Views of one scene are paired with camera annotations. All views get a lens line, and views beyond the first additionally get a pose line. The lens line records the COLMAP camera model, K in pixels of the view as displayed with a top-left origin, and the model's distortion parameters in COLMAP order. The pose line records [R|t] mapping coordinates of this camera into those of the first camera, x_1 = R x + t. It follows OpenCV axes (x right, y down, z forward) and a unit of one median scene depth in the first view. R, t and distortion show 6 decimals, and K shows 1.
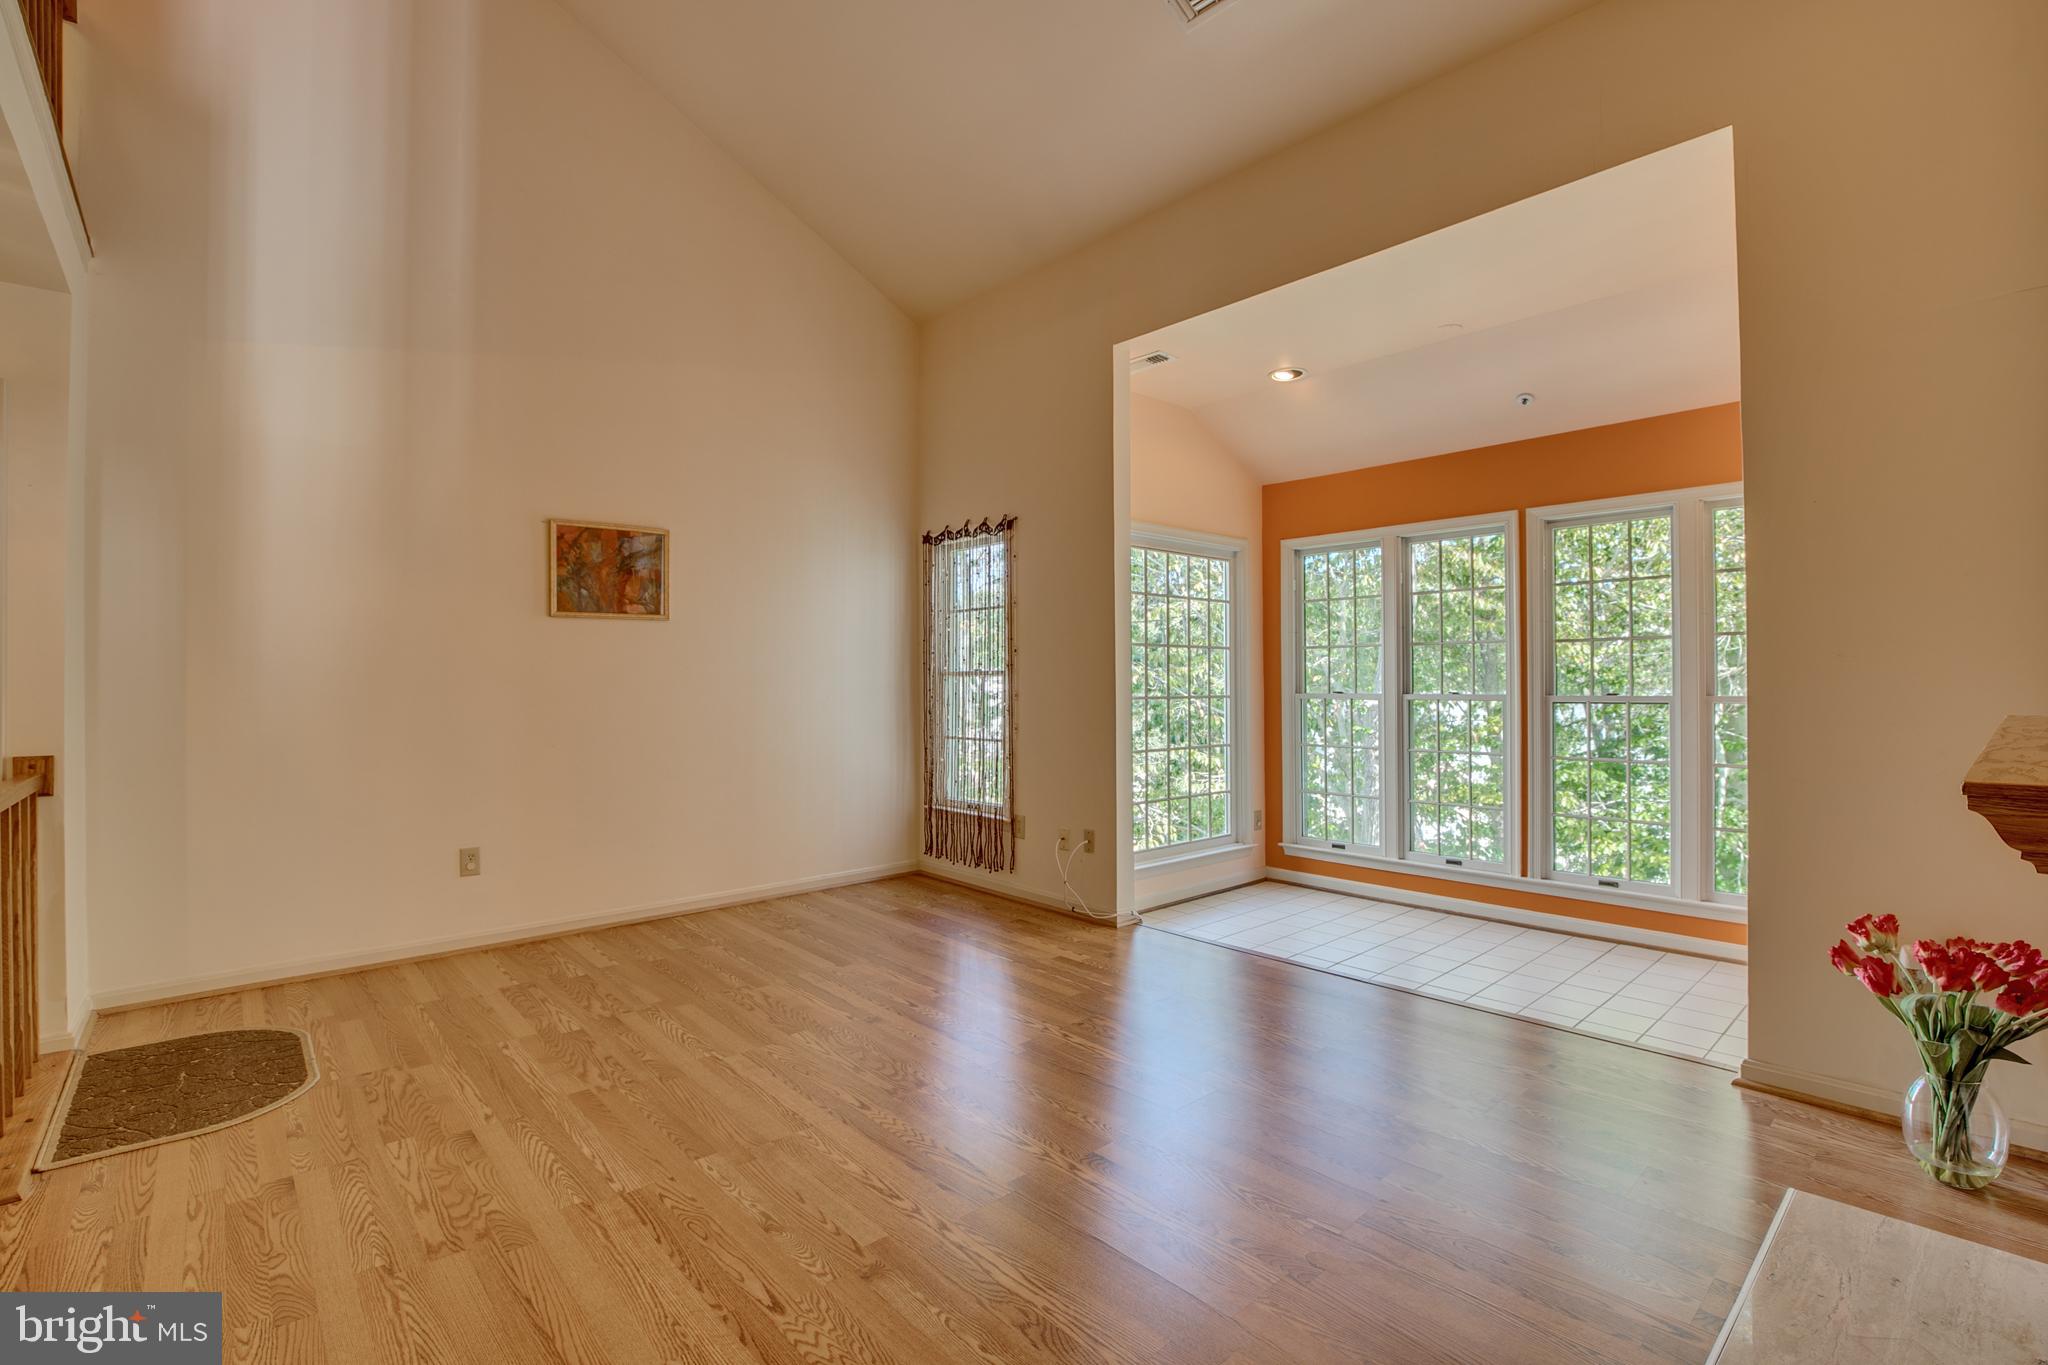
lens RADIAL K [[932.3, 0, 1040.7], [0, 932.3, 674.9], [0, 0, 1]] dist [-0.035762, 0.006825]
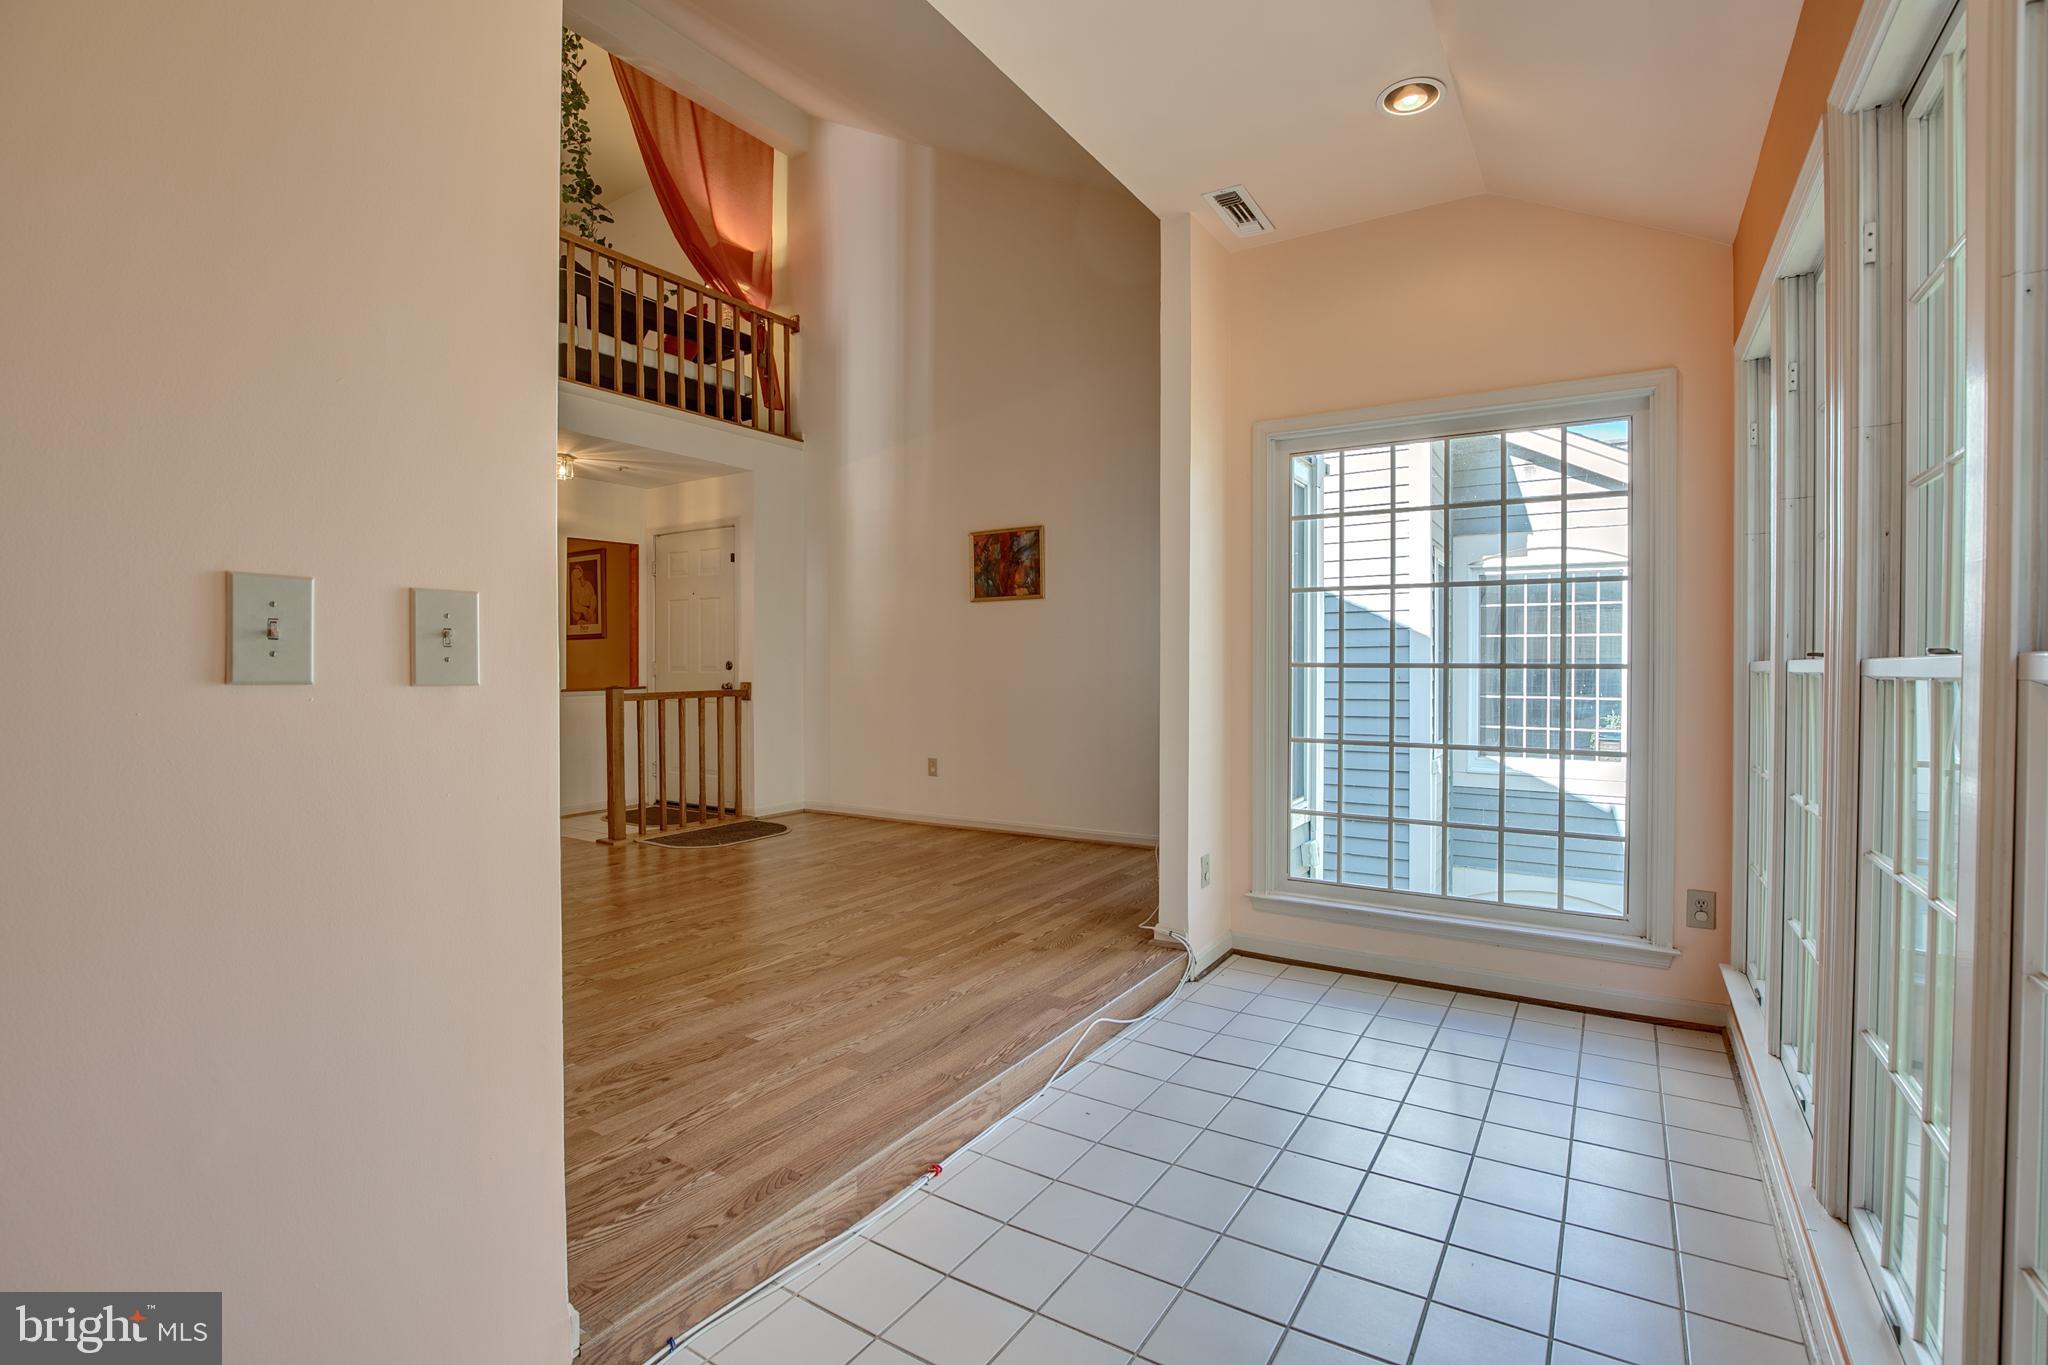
lens RADIAL K [[932.3, 0, 1040.7], [0, 932.3, 674.9], [0, 0, 1]] dist [-0.035762, 0.006825]
pose [[0.266814, 0.014206, -0.963643, 1.063352], [0.004388, 0.999863, 0.015954, 0.030919], [0.963738, -0.008486, 0.266715, 0.884251]]
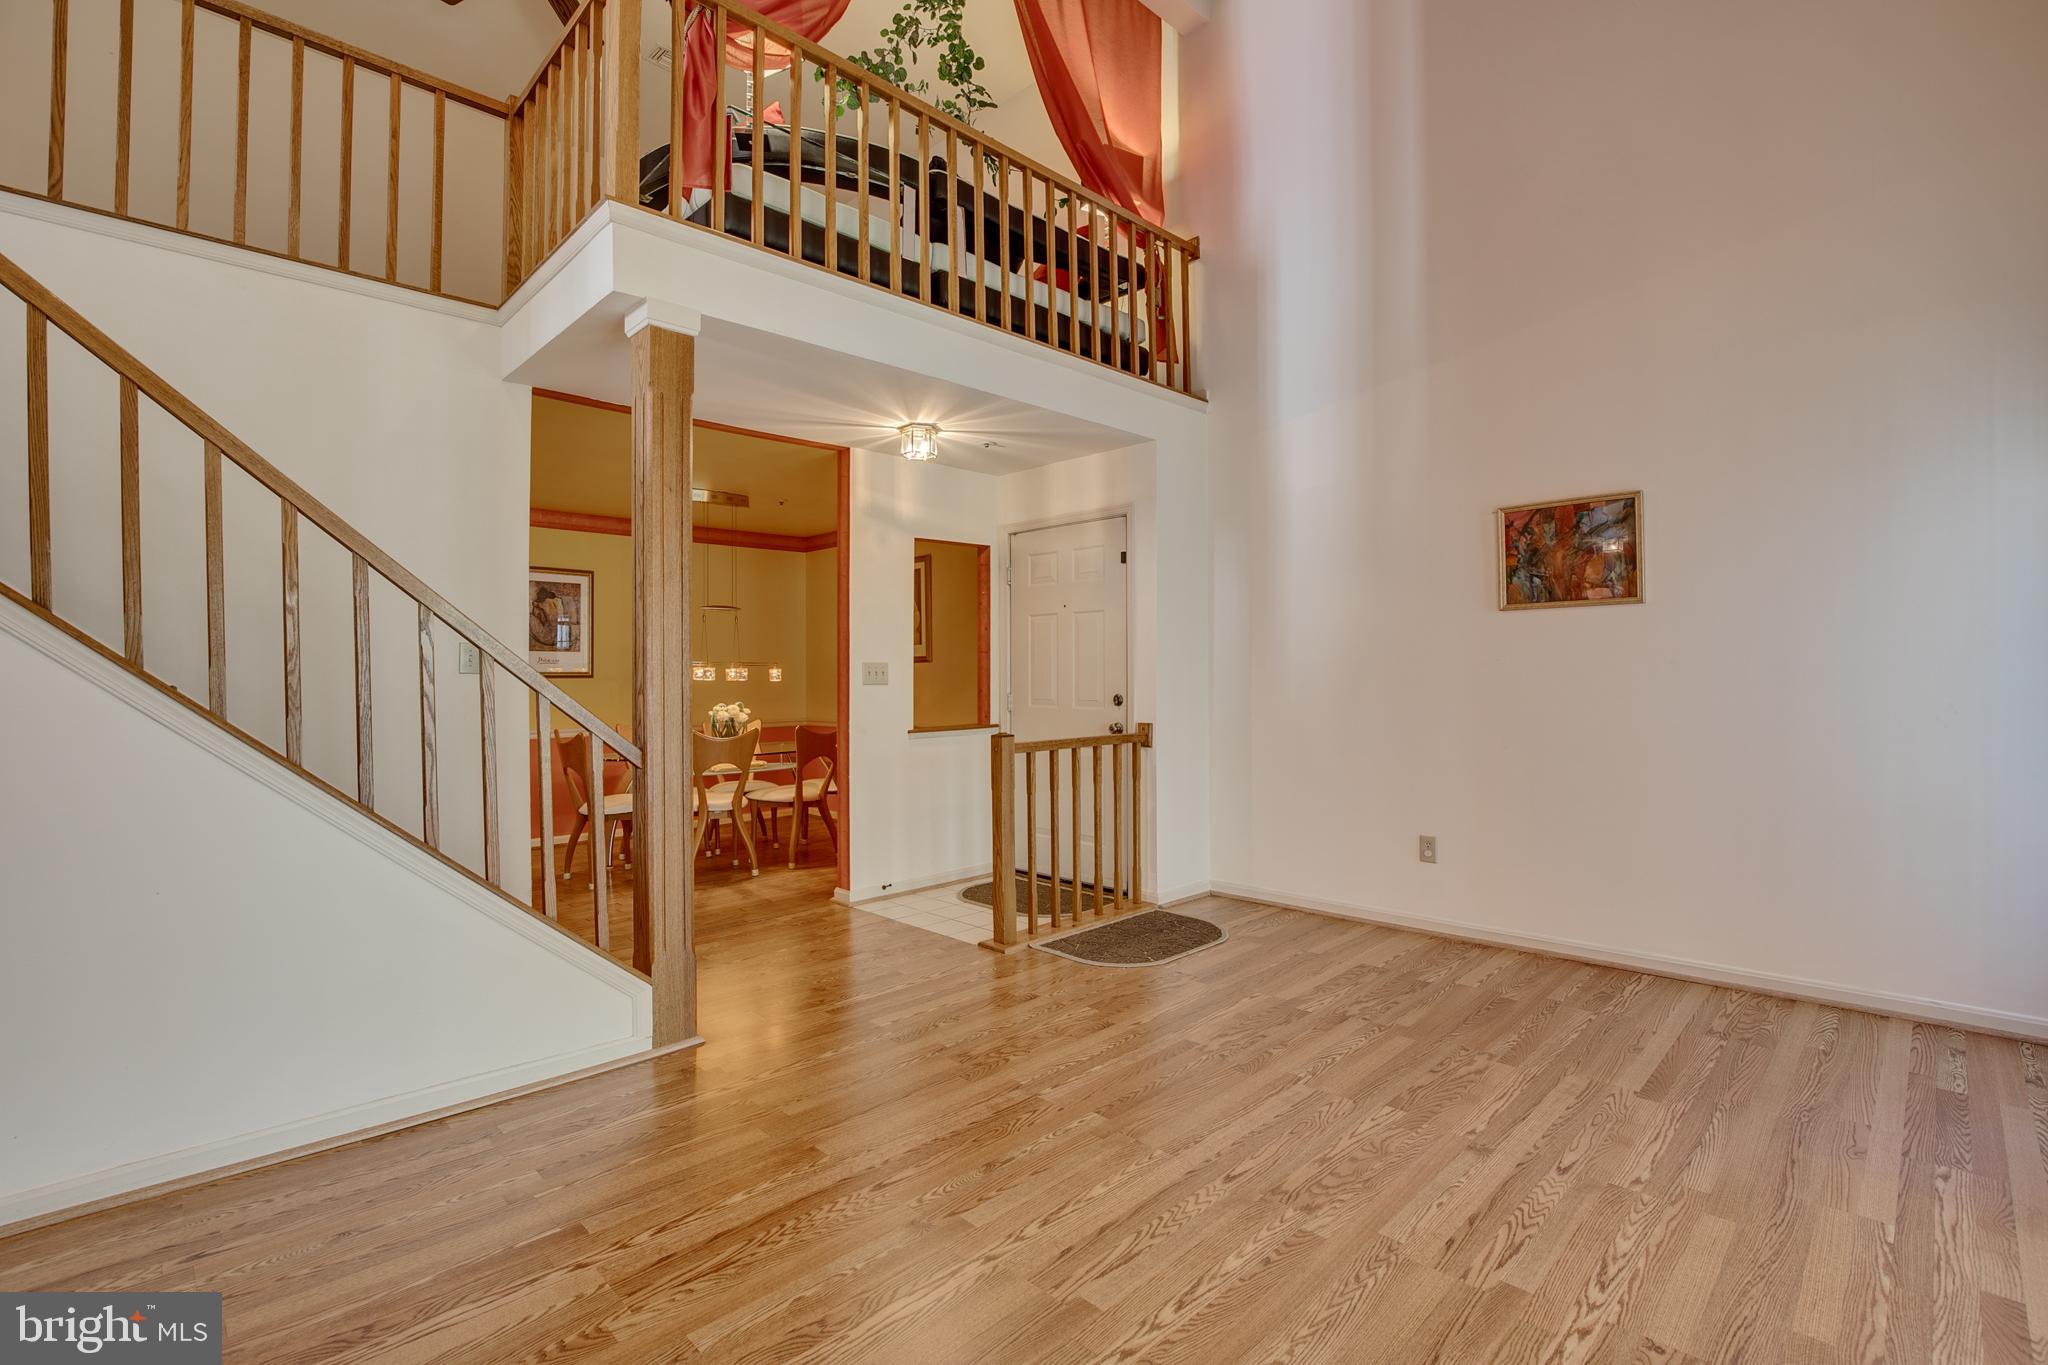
lens RADIAL K [[932.3, 0, 1040.7], [0, 932.3, 674.9], [0, 0, 1]] dist [-0.035762, 0.006825]
pose [[0.044752, 0.001318, -0.998997, 0.492218], [0.008667, 0.999961, 0.001708, -0.003461], [0.998961, -0.008735, 0.044738, 0.590597]]
